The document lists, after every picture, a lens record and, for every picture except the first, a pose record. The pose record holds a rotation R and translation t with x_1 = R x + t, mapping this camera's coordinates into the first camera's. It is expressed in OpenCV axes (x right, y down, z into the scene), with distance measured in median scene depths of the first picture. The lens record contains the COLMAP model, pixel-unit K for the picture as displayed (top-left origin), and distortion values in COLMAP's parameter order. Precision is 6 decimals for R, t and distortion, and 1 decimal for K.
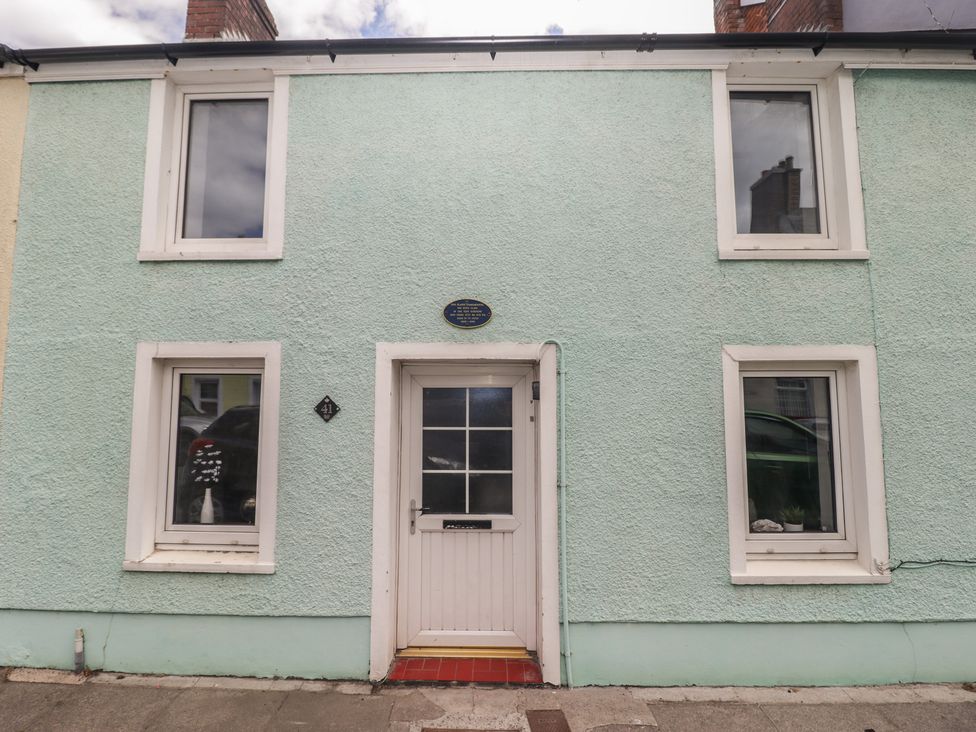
lens RADIAL K [[507.2, 0, 479.8], [0, 507.2, 351.9], [0, 0, 1]] dist [0.000705, -0.012710]
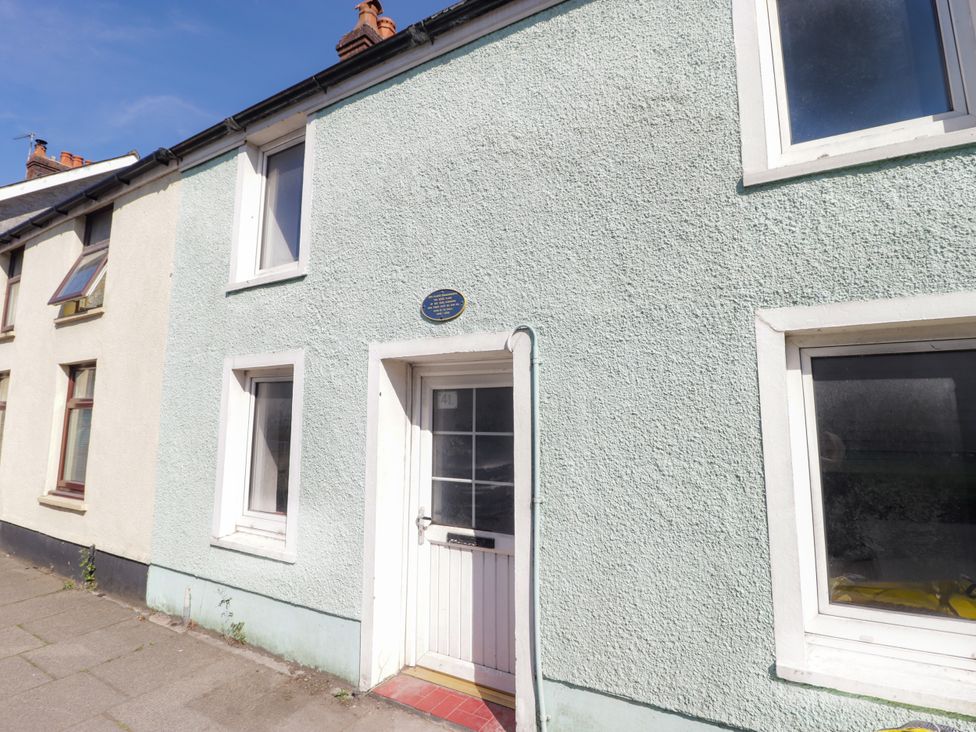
lens RADIAL K [[507.2, 0, 479.8], [0, 507.2, 351.9], [0, 0, 1]] dist [0.000705, -0.012710]
pose [[0.872117, -0.063440, -0.485168, 0.474670], [0.039431, 0.997447, -0.059545, 0.066893], [0.487706, 0.032799, 0.872391, 0.232016]]
